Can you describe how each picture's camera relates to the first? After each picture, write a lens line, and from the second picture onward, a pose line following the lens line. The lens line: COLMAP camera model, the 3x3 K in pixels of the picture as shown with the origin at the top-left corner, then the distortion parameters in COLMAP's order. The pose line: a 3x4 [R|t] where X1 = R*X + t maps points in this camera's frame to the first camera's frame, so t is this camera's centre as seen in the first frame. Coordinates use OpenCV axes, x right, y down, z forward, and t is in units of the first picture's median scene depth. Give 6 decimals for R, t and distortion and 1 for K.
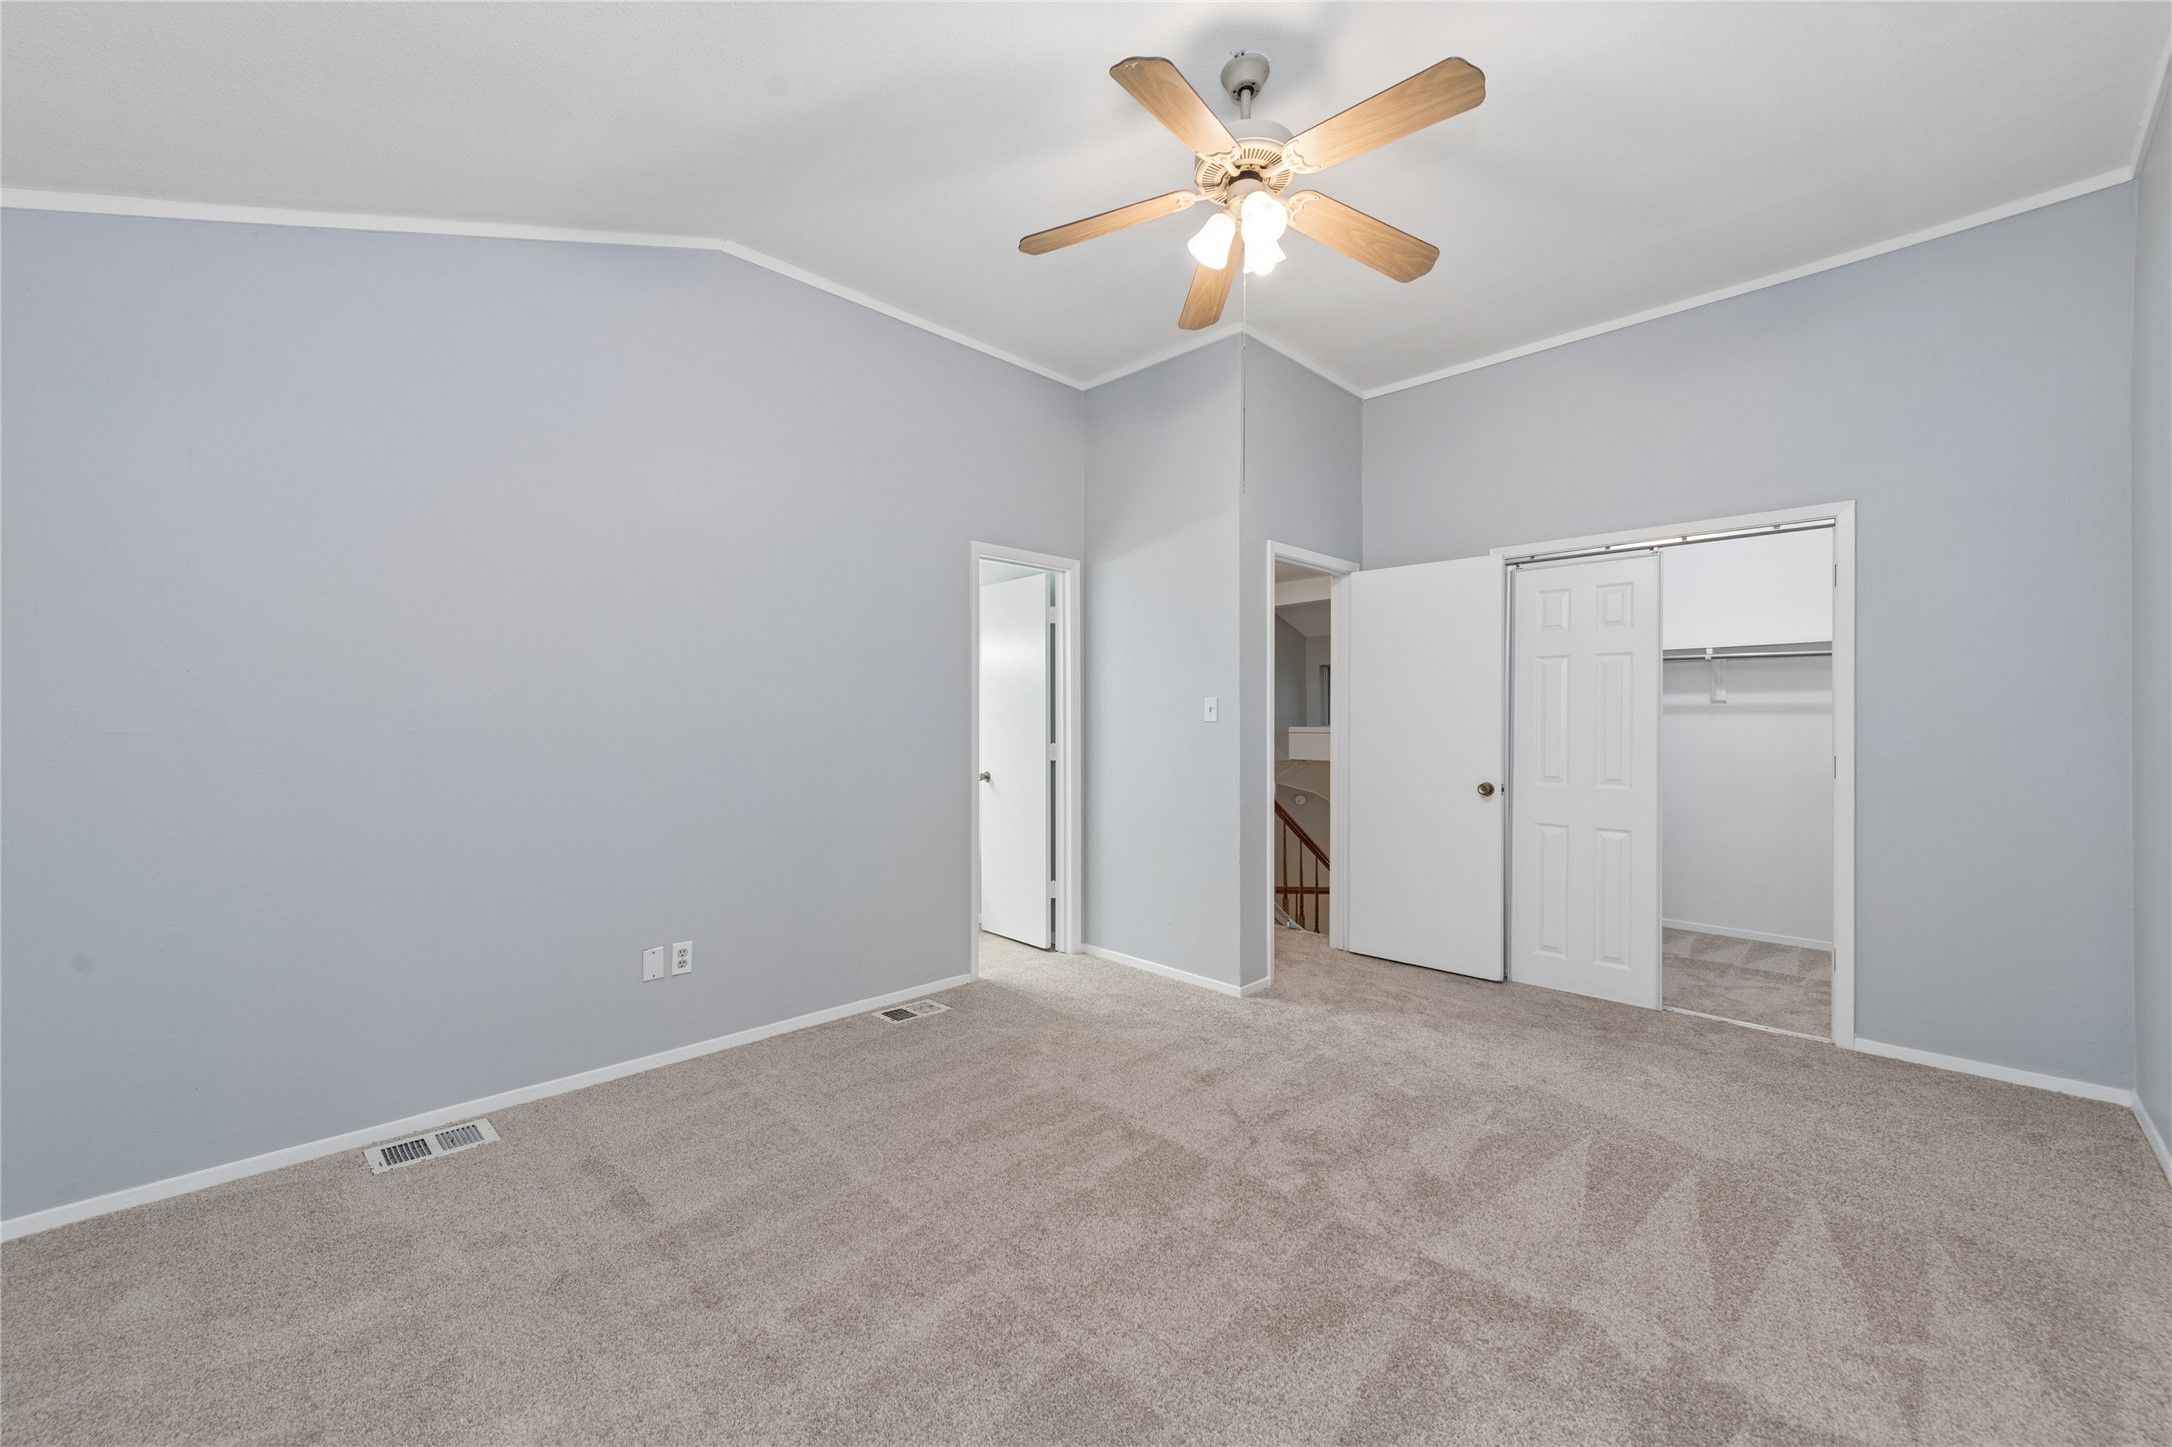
lens RADIAL K [[851.5, 0, 1086.0], [0, 851.5, 723.5], [0, 0, 1]] dist [0.015523, -0.005002]
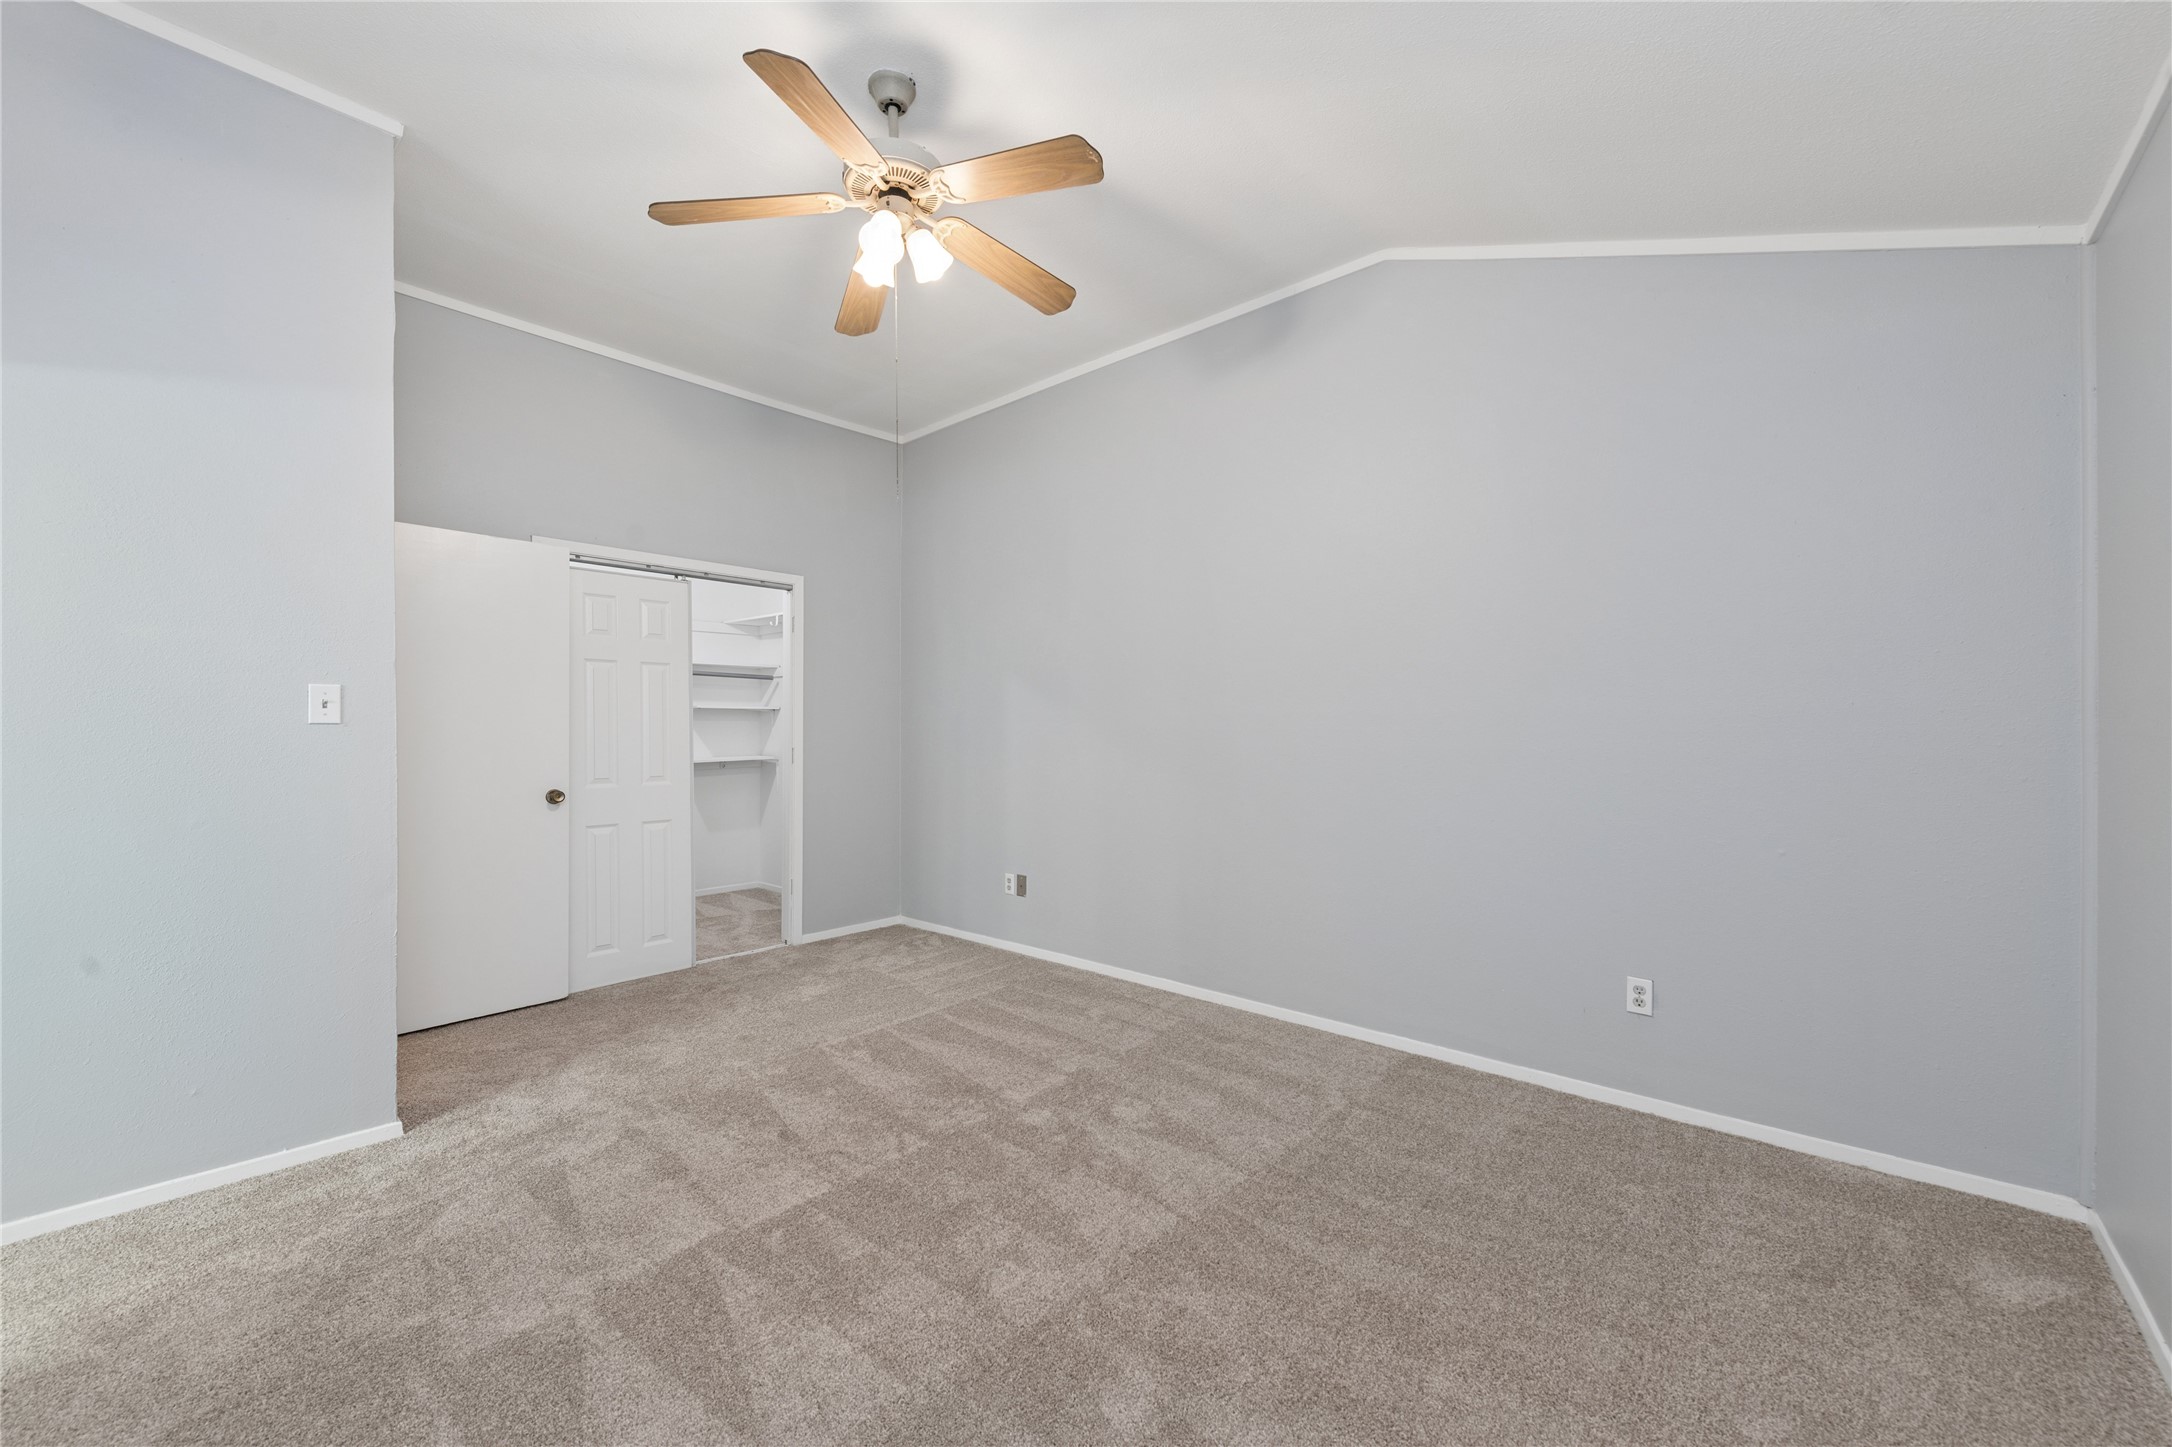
lens RADIAL K [[851.5, 0, 1086.0], [0, 851.5, 723.5], [0, 0, 1]] dist [0.015523, -0.005002]
pose [[-0.054804, 0.001440, 0.998496, -0.629156], [-0.000227, 0.999999, -0.001454, -0.001830], [-0.998497, -0.000306, -0.054804, 0.601902]]
